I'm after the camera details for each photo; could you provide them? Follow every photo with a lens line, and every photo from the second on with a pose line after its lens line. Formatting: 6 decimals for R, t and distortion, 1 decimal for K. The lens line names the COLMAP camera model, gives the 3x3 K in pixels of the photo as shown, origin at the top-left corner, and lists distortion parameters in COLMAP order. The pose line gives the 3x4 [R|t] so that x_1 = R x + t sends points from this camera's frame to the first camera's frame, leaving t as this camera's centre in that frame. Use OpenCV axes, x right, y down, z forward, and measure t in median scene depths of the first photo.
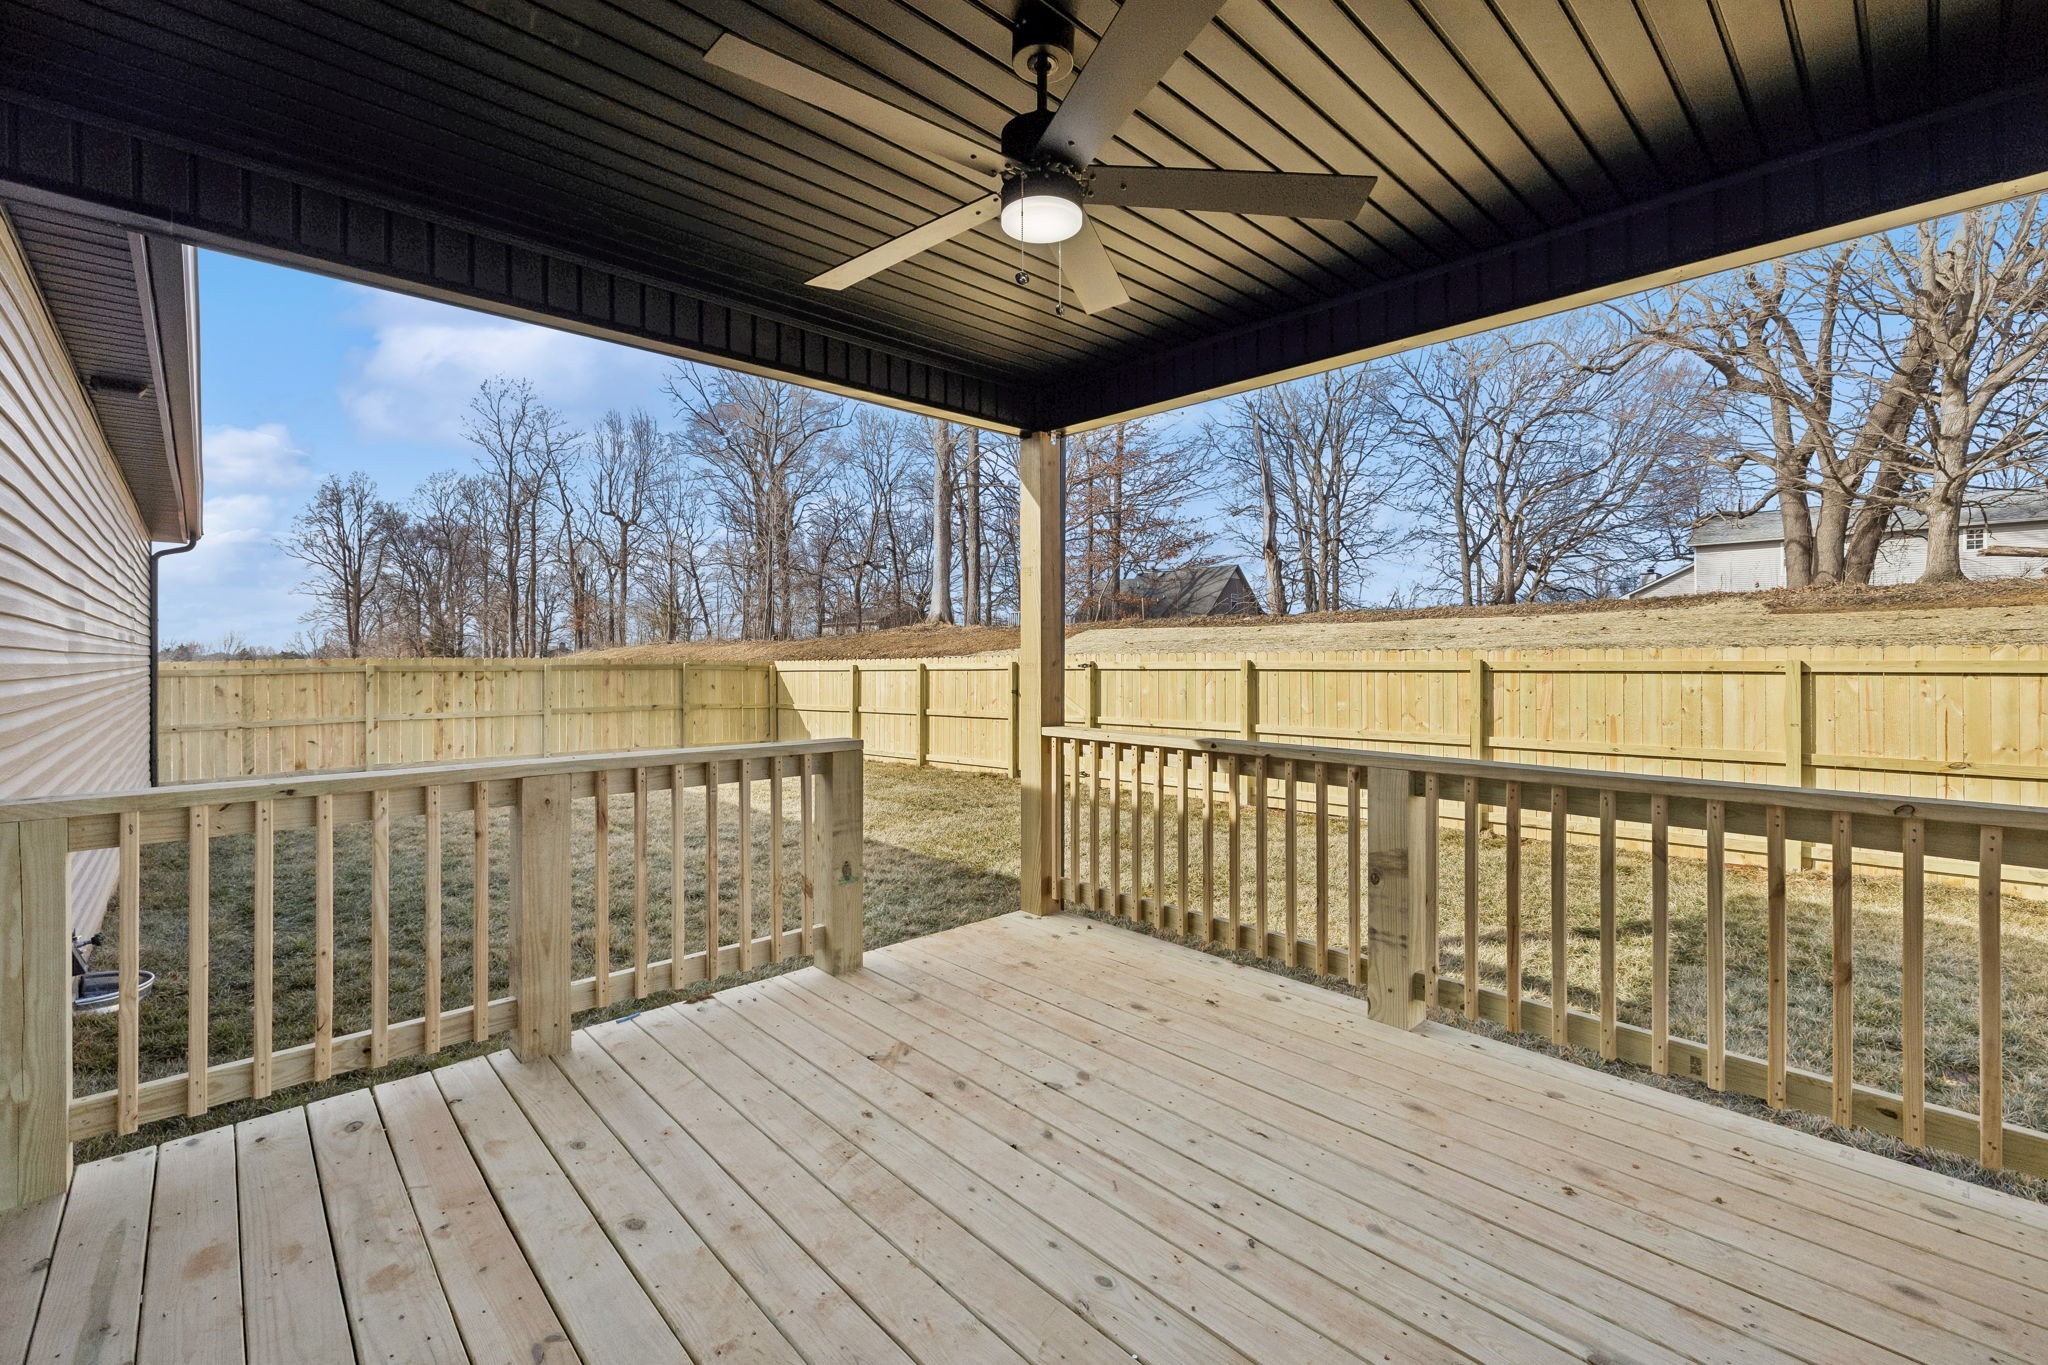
lens RADIAL K [[863.4, 0, 1032.6], [0, 863.4, 650.4], [0, 0, 1]] dist [0.000240, 0.000545]
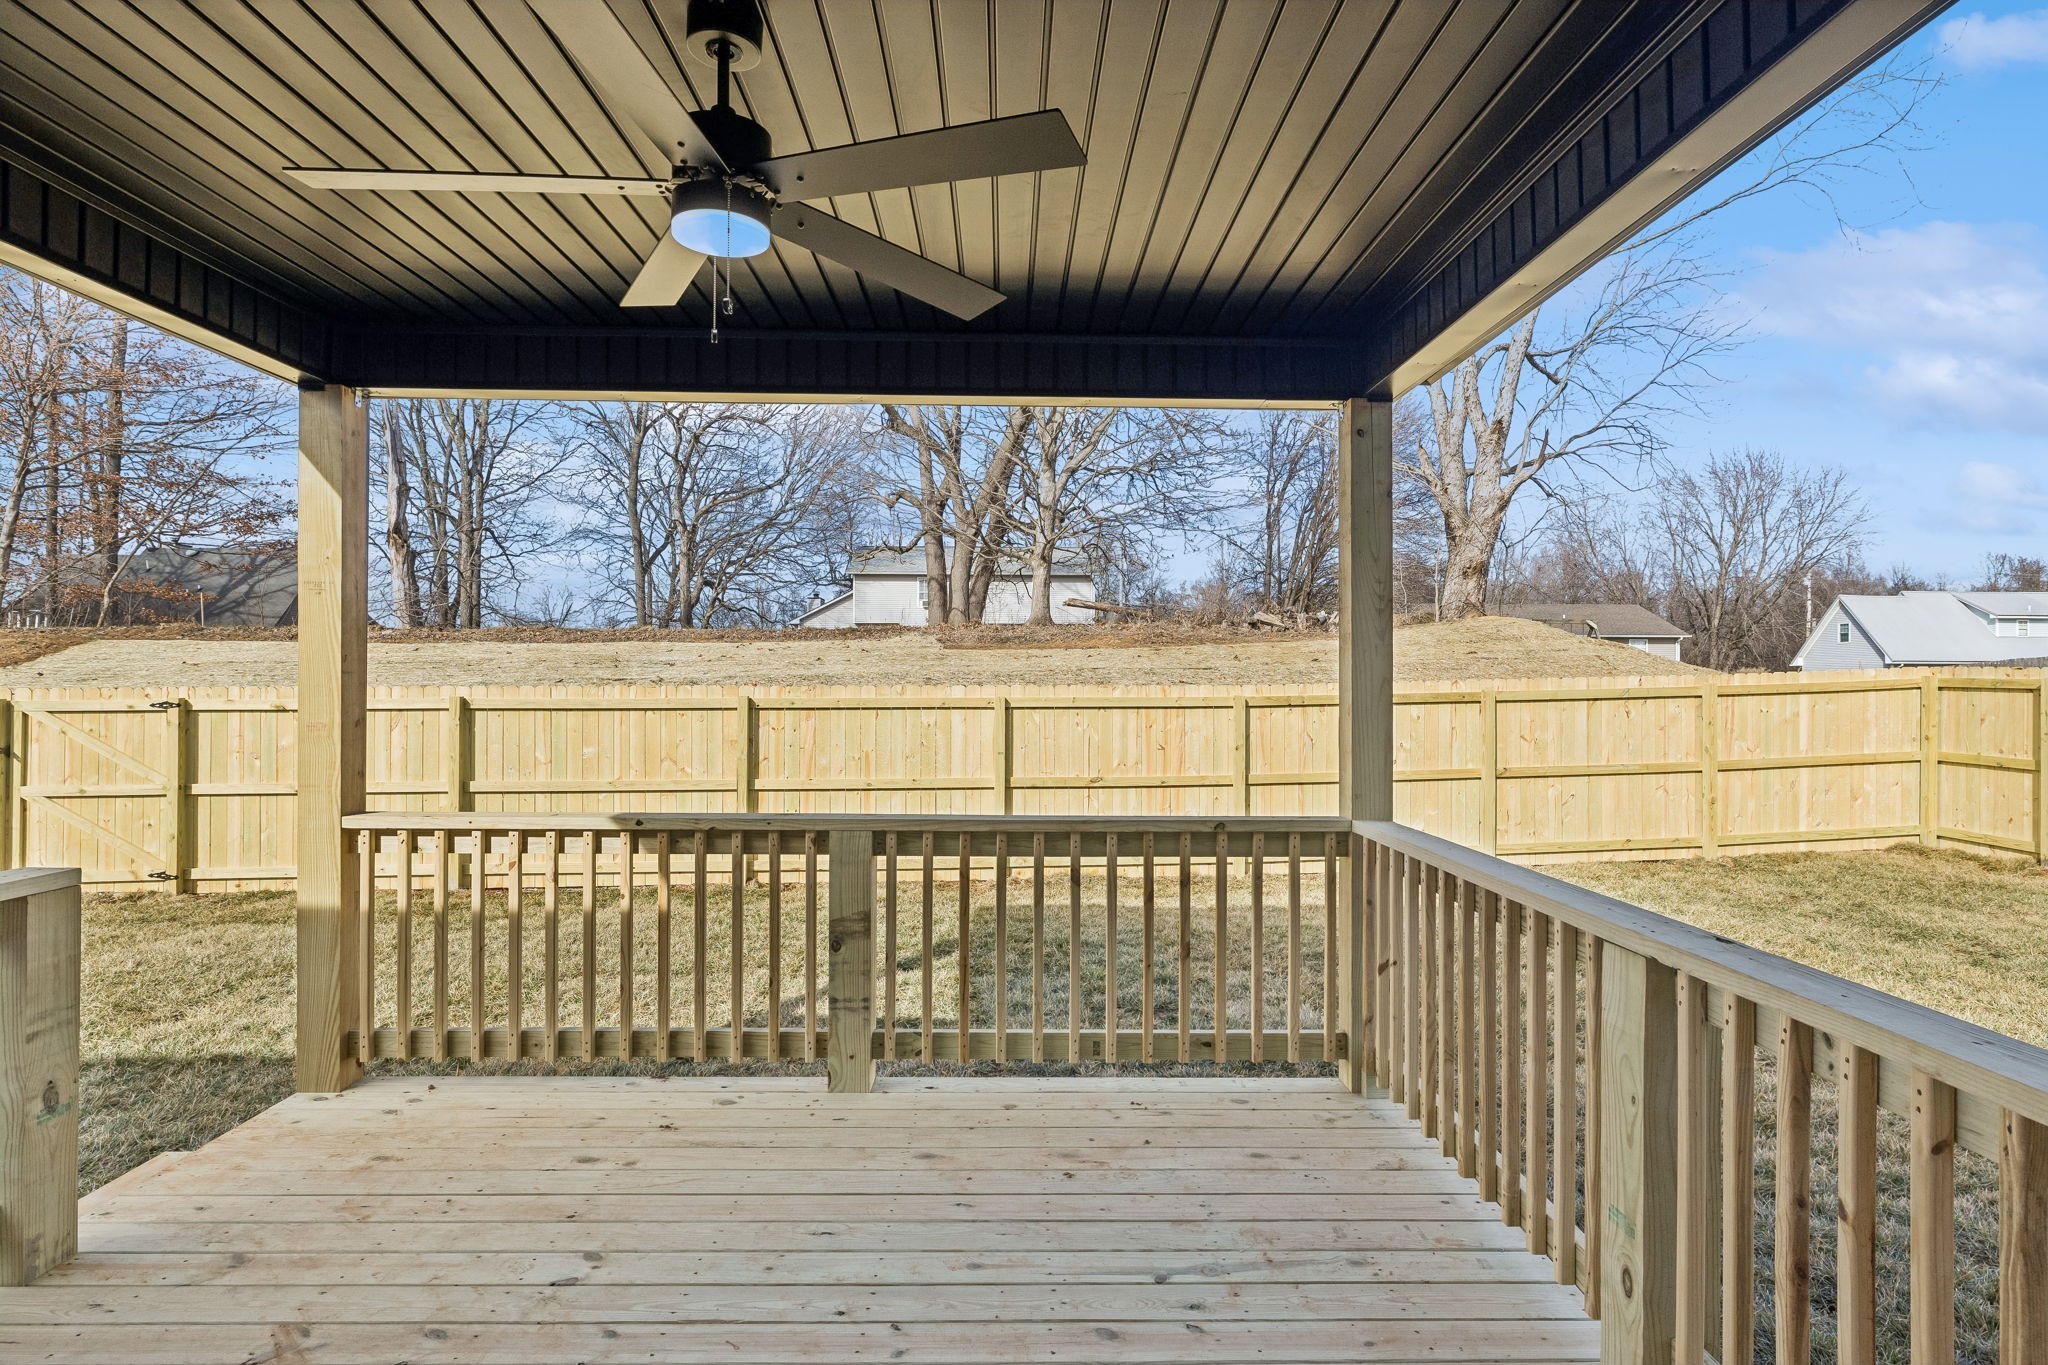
lens RADIAL K [[1064.3, 0, 1020.0], [0, 1064.3, 671.9], [0, 0, 1]] dist [-0.000122, 0.000281]
pose [[0.678656, 0.010181, 0.734386, -0.227667], [-0.010736, 0.999935, -0.003941, -0.026556], [-0.734378, -0.005209, 0.678721, 0.026967]]
